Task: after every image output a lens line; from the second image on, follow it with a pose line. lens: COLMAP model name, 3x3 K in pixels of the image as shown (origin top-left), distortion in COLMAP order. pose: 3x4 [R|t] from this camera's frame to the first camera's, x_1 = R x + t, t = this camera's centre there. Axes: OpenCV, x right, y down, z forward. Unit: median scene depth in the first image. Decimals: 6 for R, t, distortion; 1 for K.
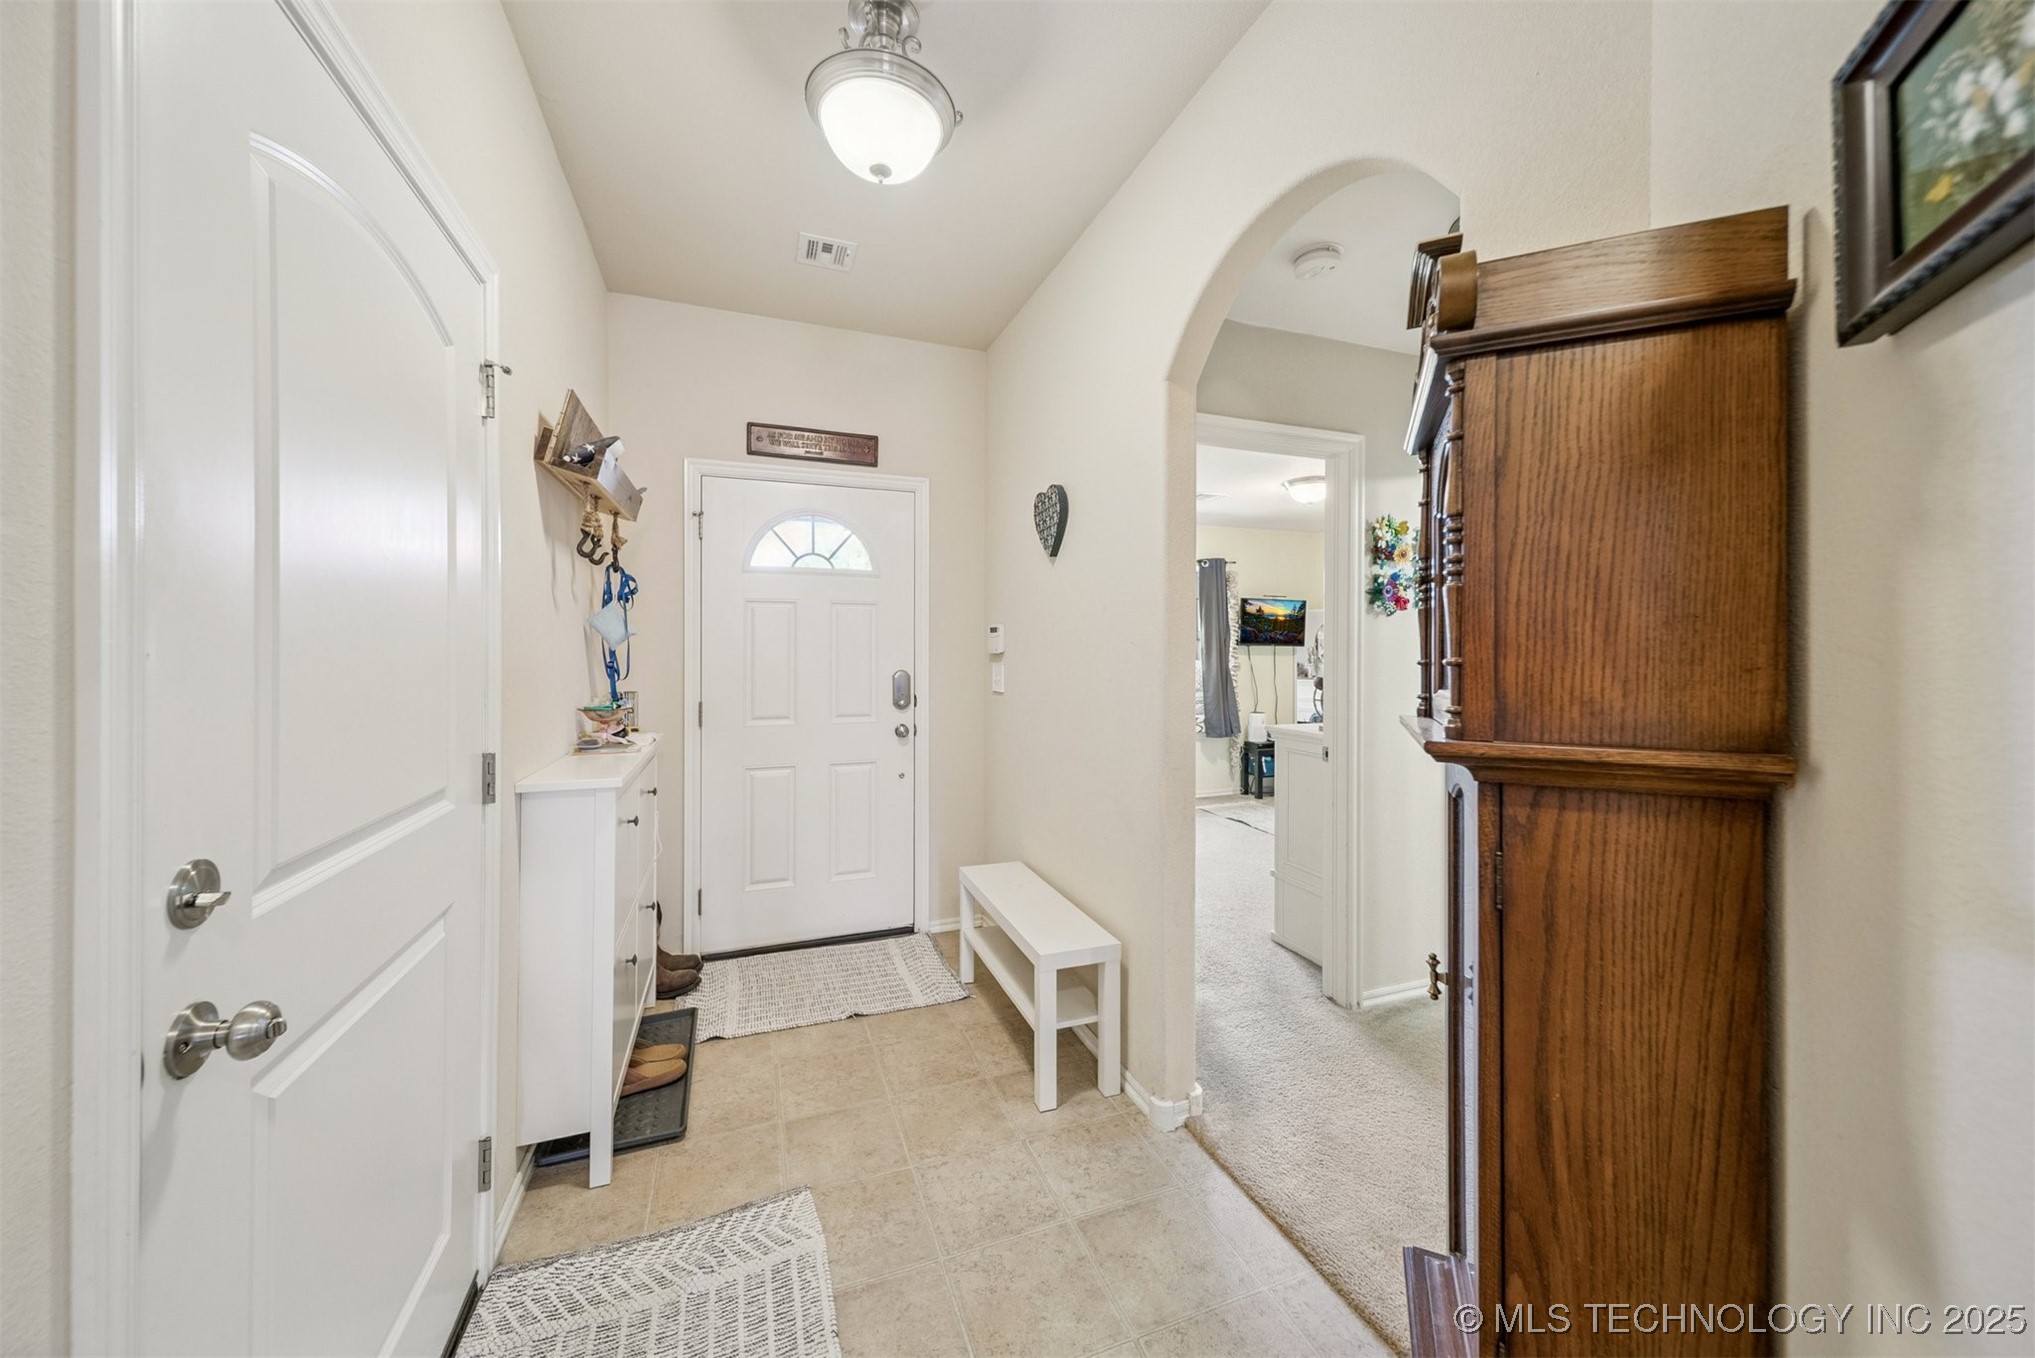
lens RADIAL K [[726.0, 0, 1022.1], [0, 726.0, 666.7], [0, 0, 1]] dist [-0.001506, -0.000104]
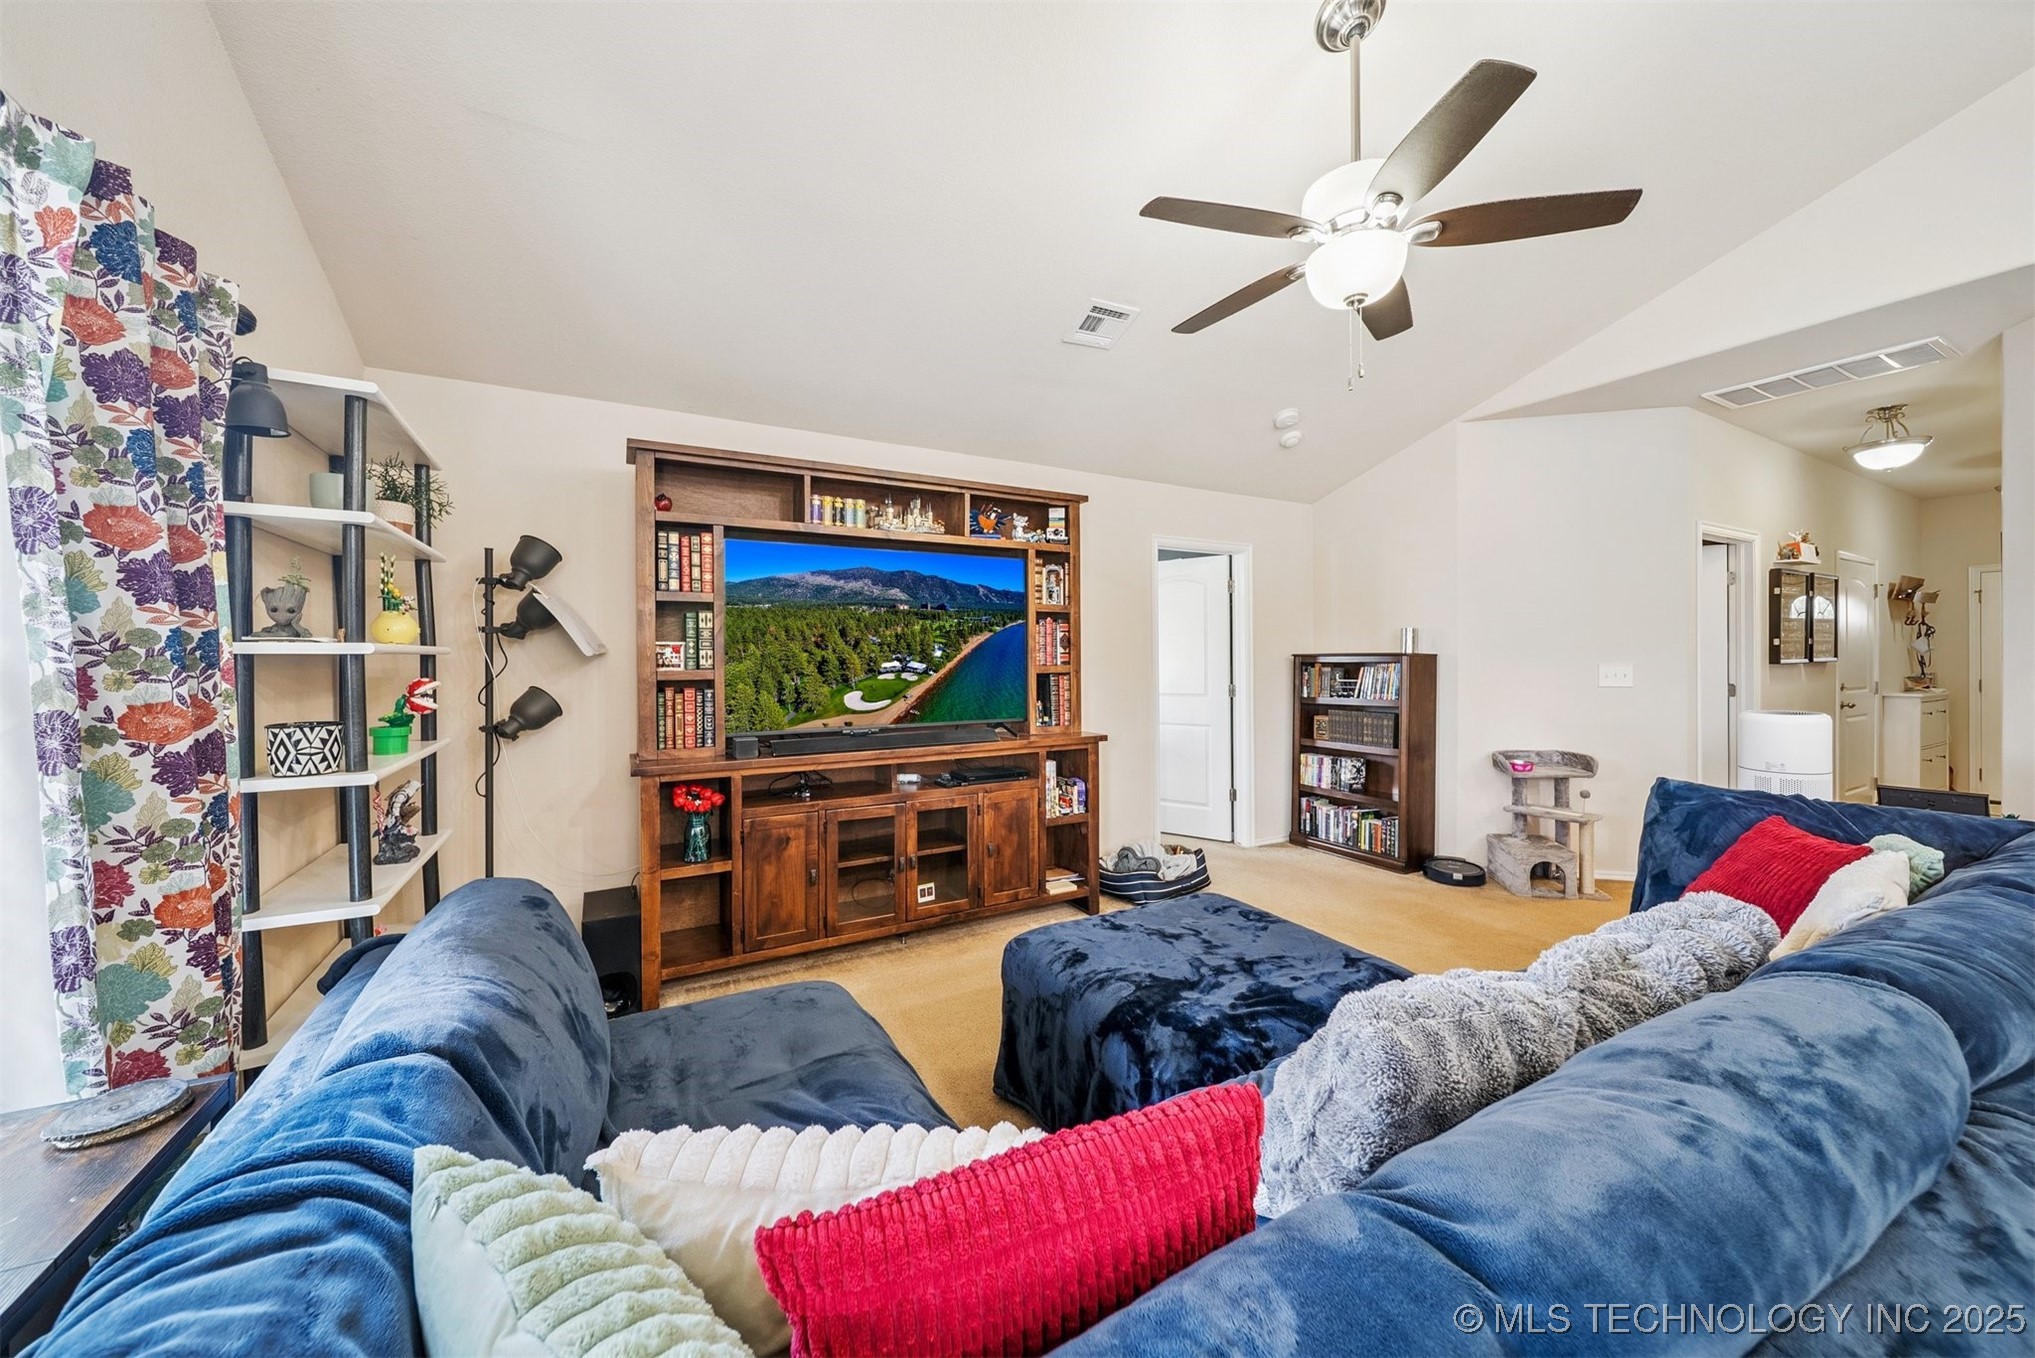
lens RADIAL K [[726.0, 0, 1022.1], [0, 726.0, 666.7], [0, 0, 1]] dist [-0.001506, -0.000104]
pose [[0.154587, 0.001081, -0.987979, 1.120035], [-0.012772, 0.999918, -0.000904, 0.046093], [0.987897, 0.012758, 0.154588, -1.929086]]
